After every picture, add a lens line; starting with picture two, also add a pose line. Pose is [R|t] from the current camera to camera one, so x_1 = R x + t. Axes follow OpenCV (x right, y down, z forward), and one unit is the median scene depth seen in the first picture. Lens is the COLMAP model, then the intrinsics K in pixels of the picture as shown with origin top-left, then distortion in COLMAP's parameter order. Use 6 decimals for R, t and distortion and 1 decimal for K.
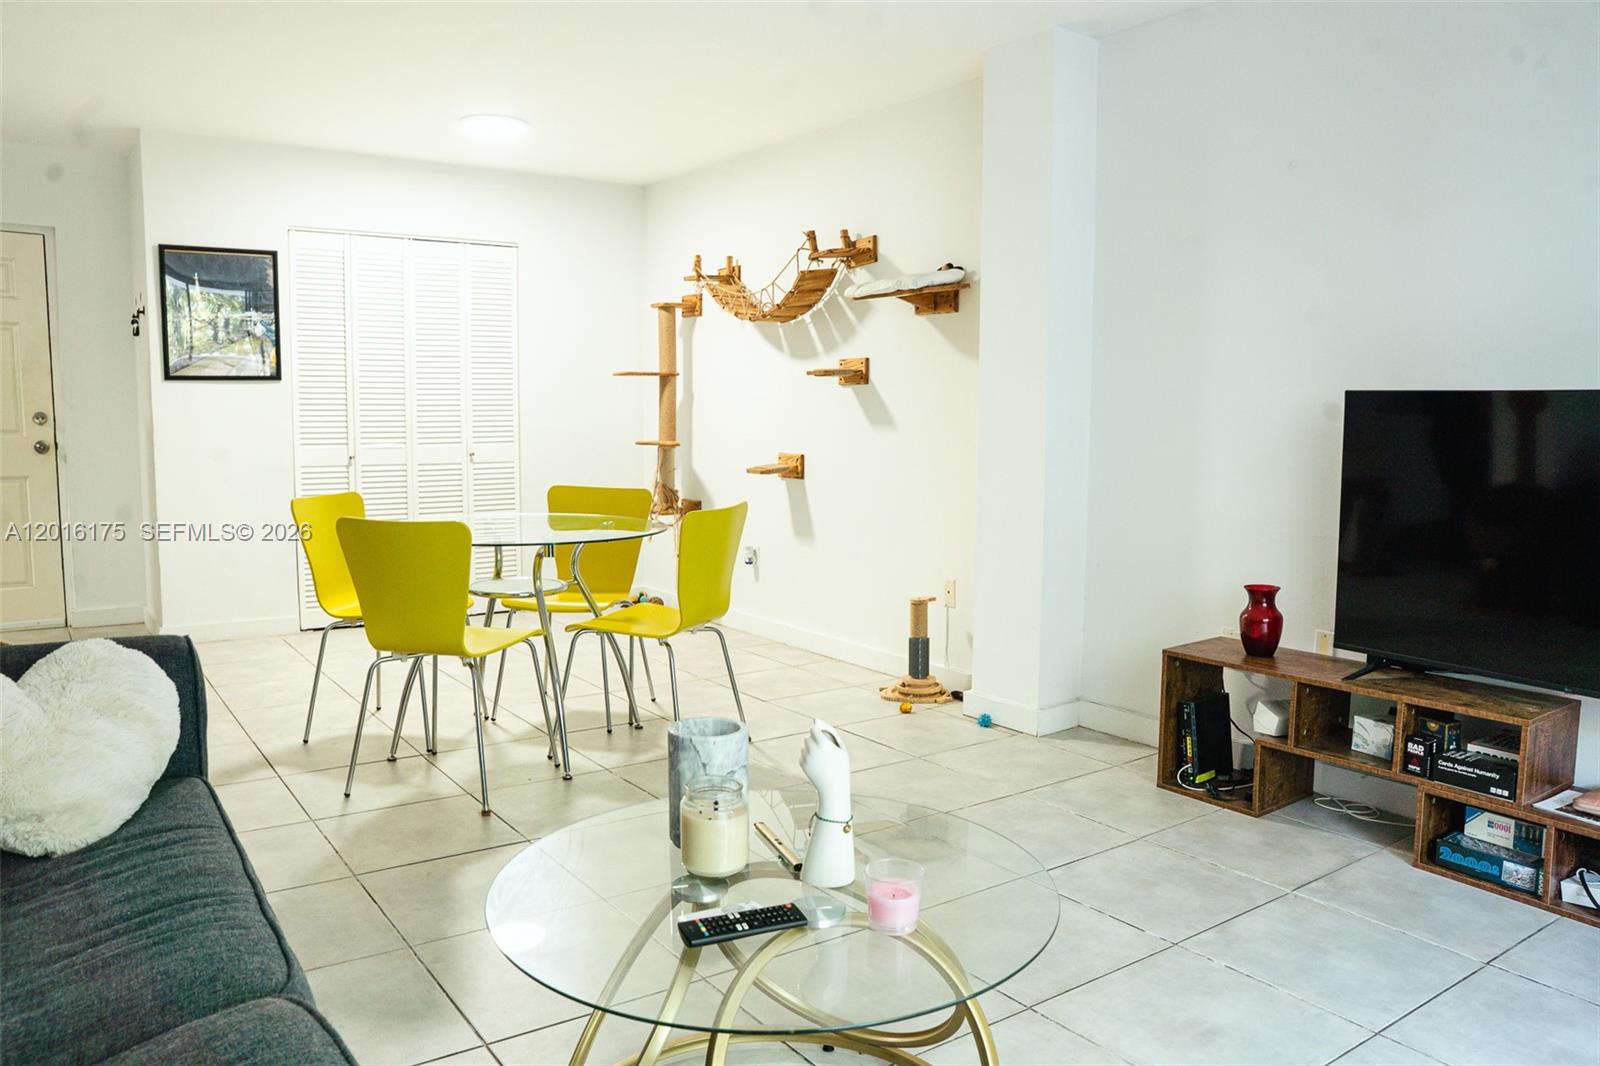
lens RADIAL K [[1169.5, 0, 798.2], [0, 1169.5, 538.2], [0, 0, 1]] dist [-0.095584, -0.001747]
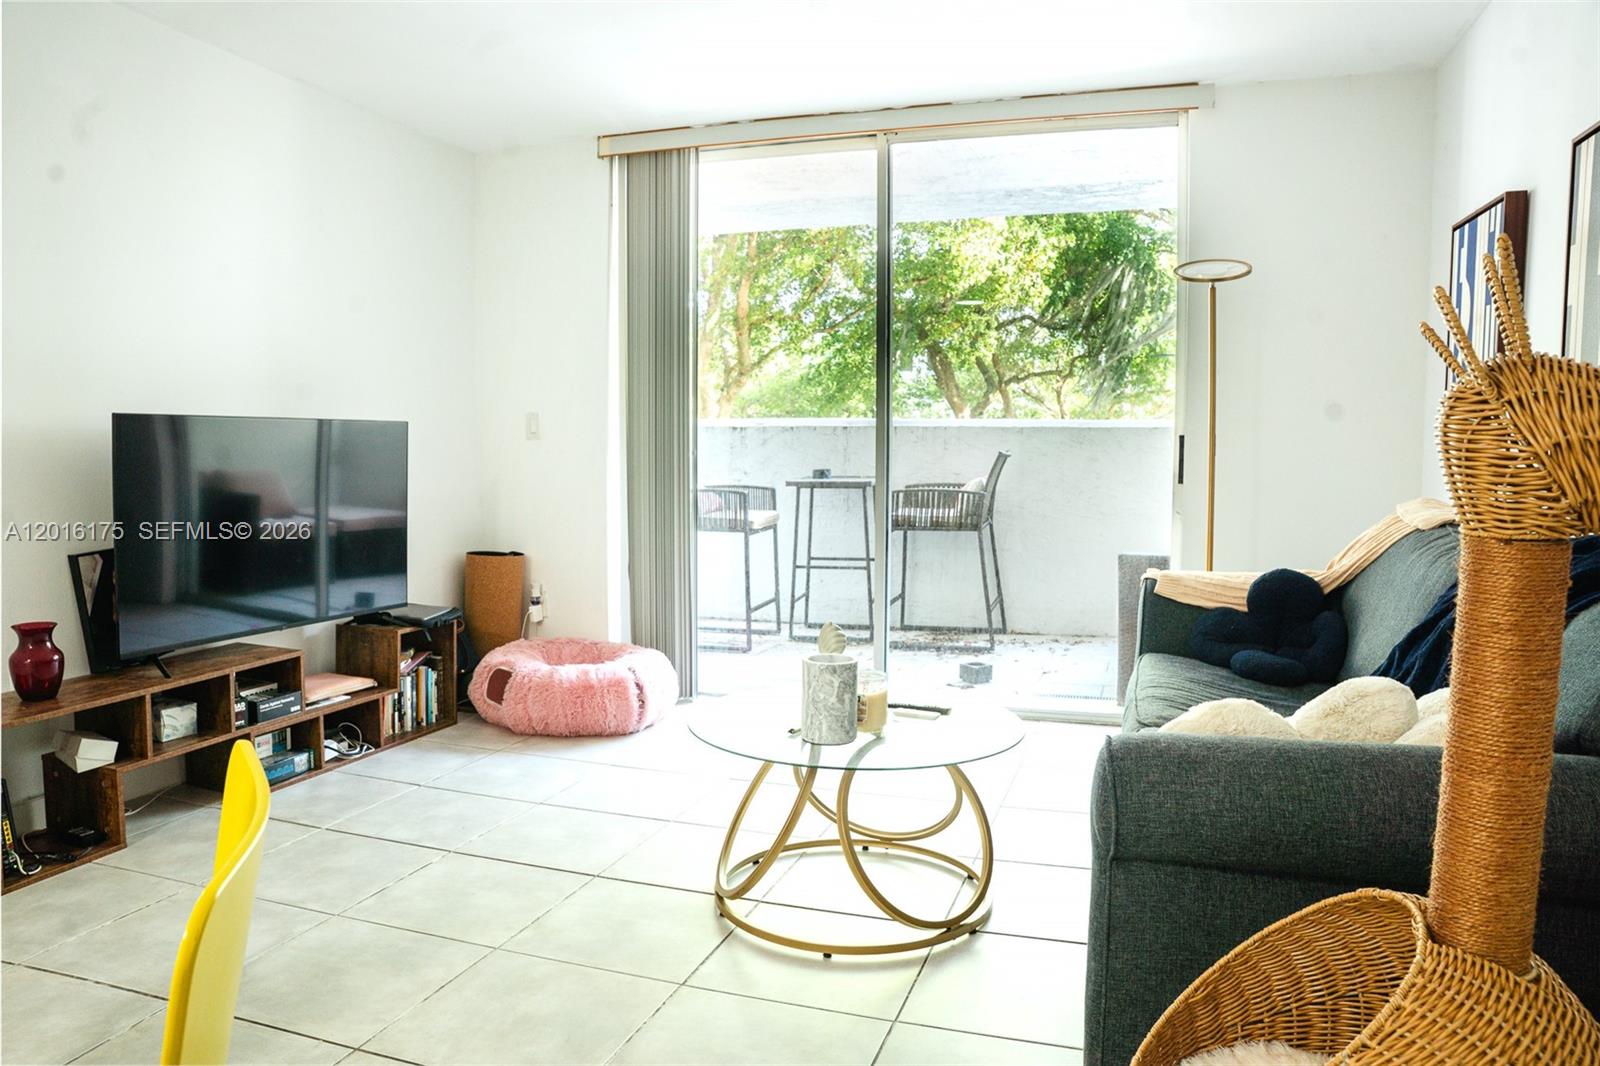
lens RADIAL K [[1094.8, 0, 797.6], [0, 1094.8, 536.0], [0, 0, 1]] dist [-0.083312, 0.005322]
pose [[-0.586199, -0.077694, 0.806433, -0.667679], [0.077811, 0.985390, 0.151496, -0.114528], [-0.806422, 0.151557, -0.571590, 1.049783]]
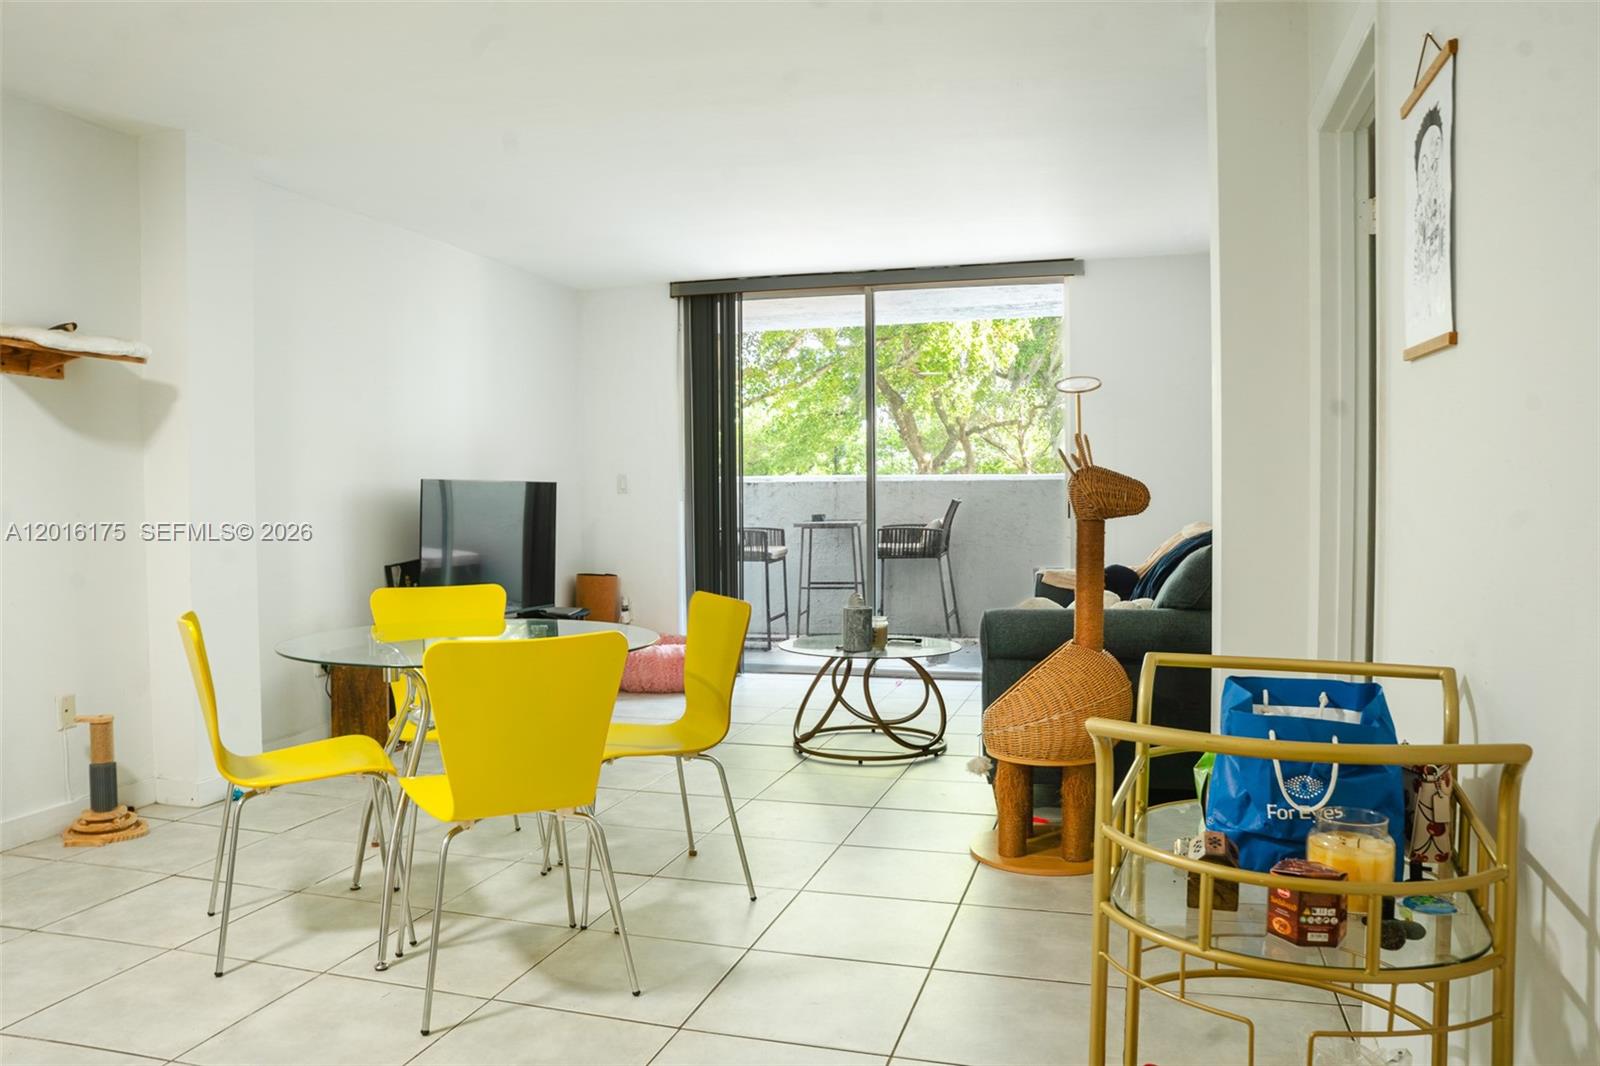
lens RADIAL K [[1169.5, 0, 799.8], [0, 1169.5, 530.5], [0, 0, 1]] dist [-0.095584, -0.001747]
pose [[-0.619839, -0.027265, 0.784255, -1.266399], [0.085019, 0.991180, 0.101653, -0.181540], [-0.780110, 0.129685, -0.612054, 1.632087]]
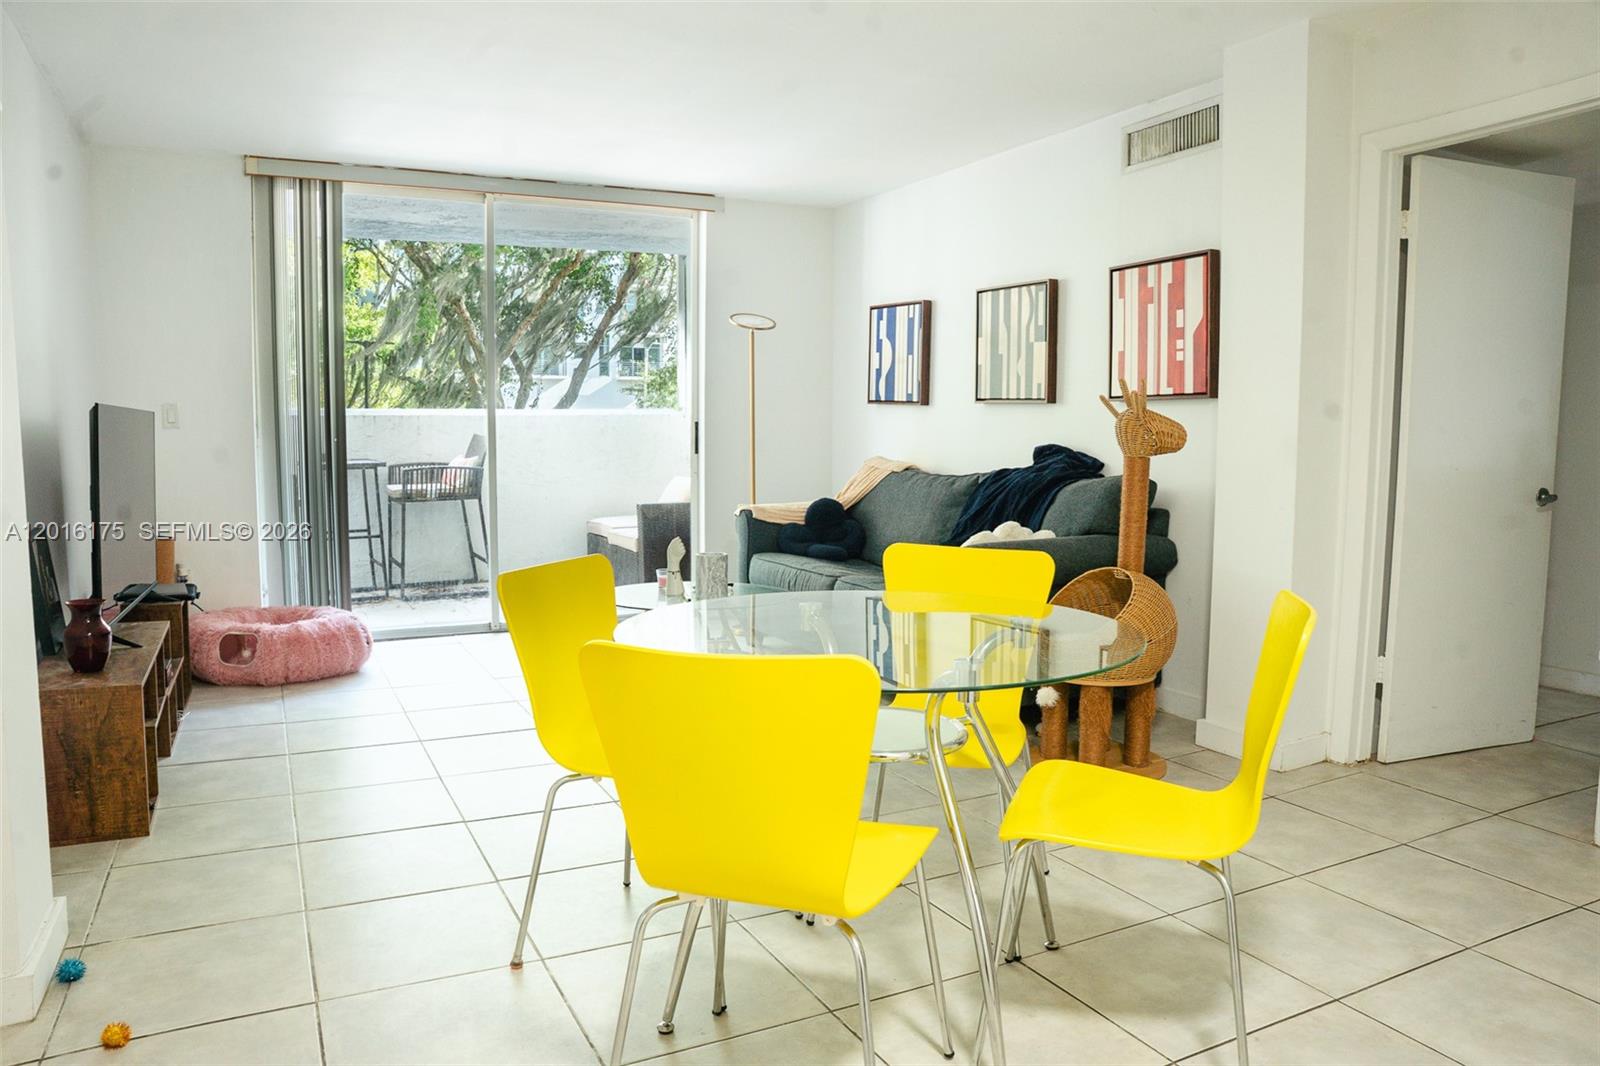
lens RADIAL K [[1094.8, 0, 802.4], [0, 1094.8, 524.5], [0, 0, 1]] dist [-0.083312, 0.005322]
pose [[-0.990129, -0.023789, 0.138128, -0.344827], [0.003255, 0.981323, 0.192338, -0.207986], [-0.140124, 0.190889, -0.971559, 1.917889]]
